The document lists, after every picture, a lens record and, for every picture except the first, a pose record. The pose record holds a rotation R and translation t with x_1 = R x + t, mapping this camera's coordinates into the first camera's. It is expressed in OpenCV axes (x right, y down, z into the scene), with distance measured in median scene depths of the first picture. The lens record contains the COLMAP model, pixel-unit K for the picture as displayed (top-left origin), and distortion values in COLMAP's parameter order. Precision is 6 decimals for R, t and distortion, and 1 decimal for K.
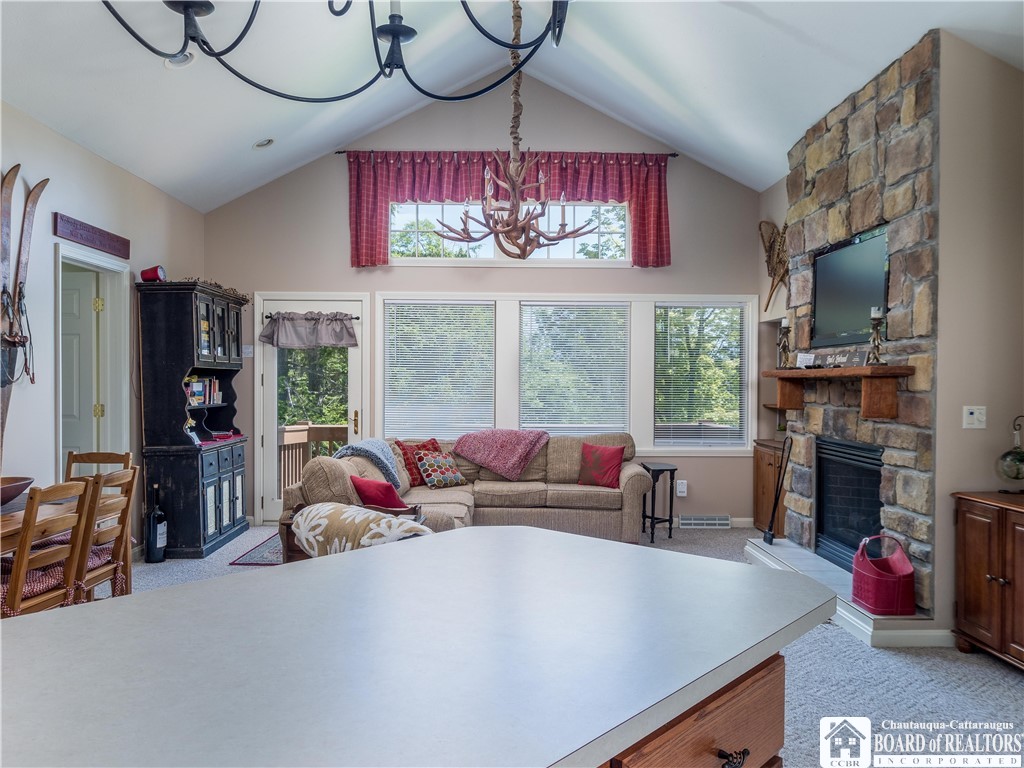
lens RADIAL K [[768.5, 0, 512.8], [0, 768.5, 387.2], [0, 0, 1]] dist [0.005180, -0.006005]
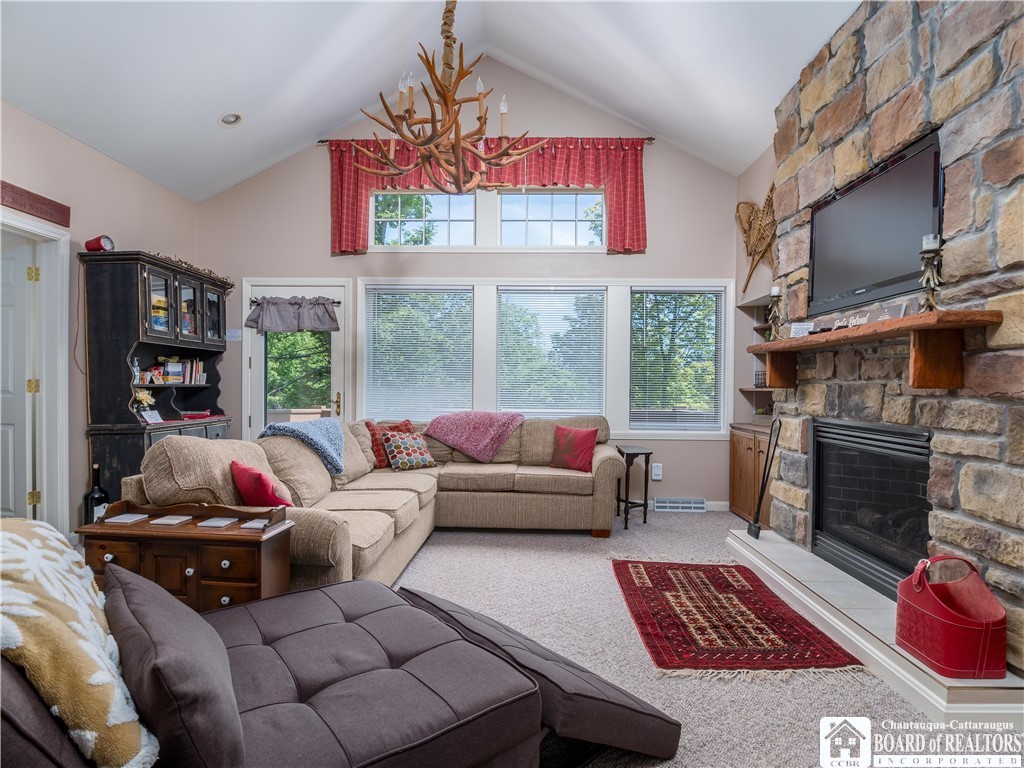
lens RADIAL K [[532.0, 0, 512.5], [0, 532.0, 390.1], [0, 0, 1]] dist [0.000642, -0.013488]
pose [[0.998823, 0.004142, -0.048321, 0.076369], [-0.004141, 0.999991, 0.000126, 0.030787], [0.048321, 0.000074, 0.998832, 0.352031]]
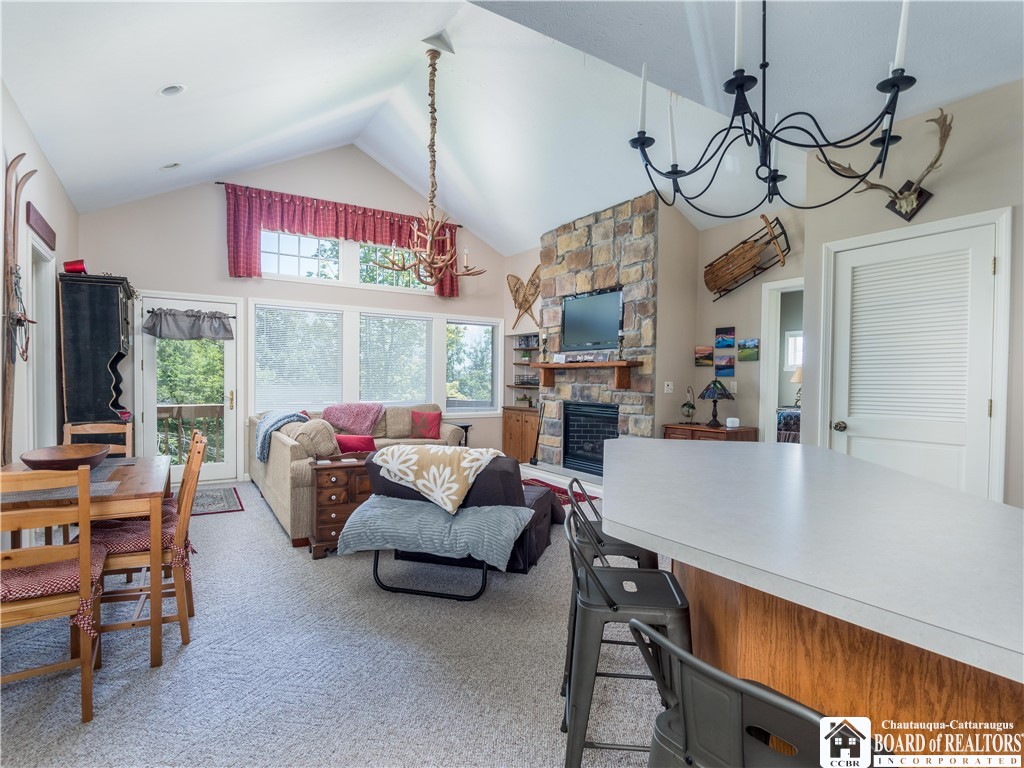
lens RADIAL K [[532.0, 0, 512.5], [0, 532.0, 390.1], [0, 0, 1]] dist [0.000642, -0.013488]
pose [[0.850777, -0.007197, 0.525477, -0.320587], [-0.002300, 0.999846, 0.017419, 0.015341], [-0.525521, -0.016028, 0.850629, 0.018839]]
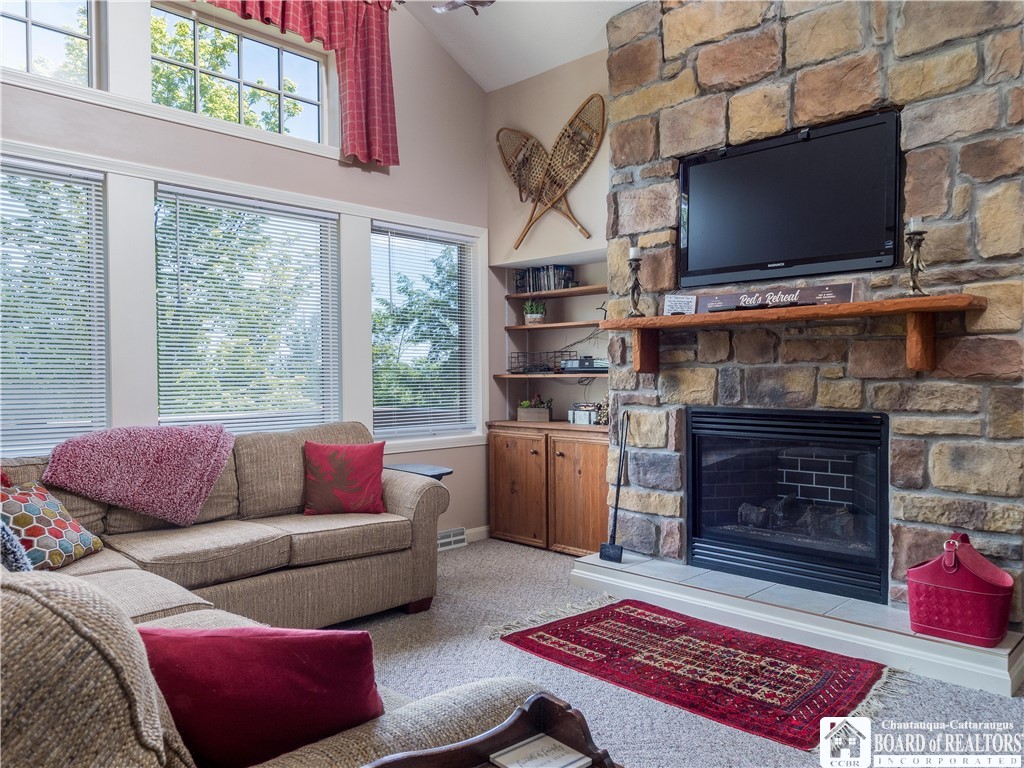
lens RADIAL K [[745.2, 0, 512.0], [0, 745.2, 389.2], [0, 0, 1]] dist [0.027400, -0.038408]
pose [[0.717800, -0.023614, 0.695848, -0.209648], [0.014632, 0.999716, 0.018833, 0.027599], [-0.696095, -0.003337, 0.717942, 0.550717]]
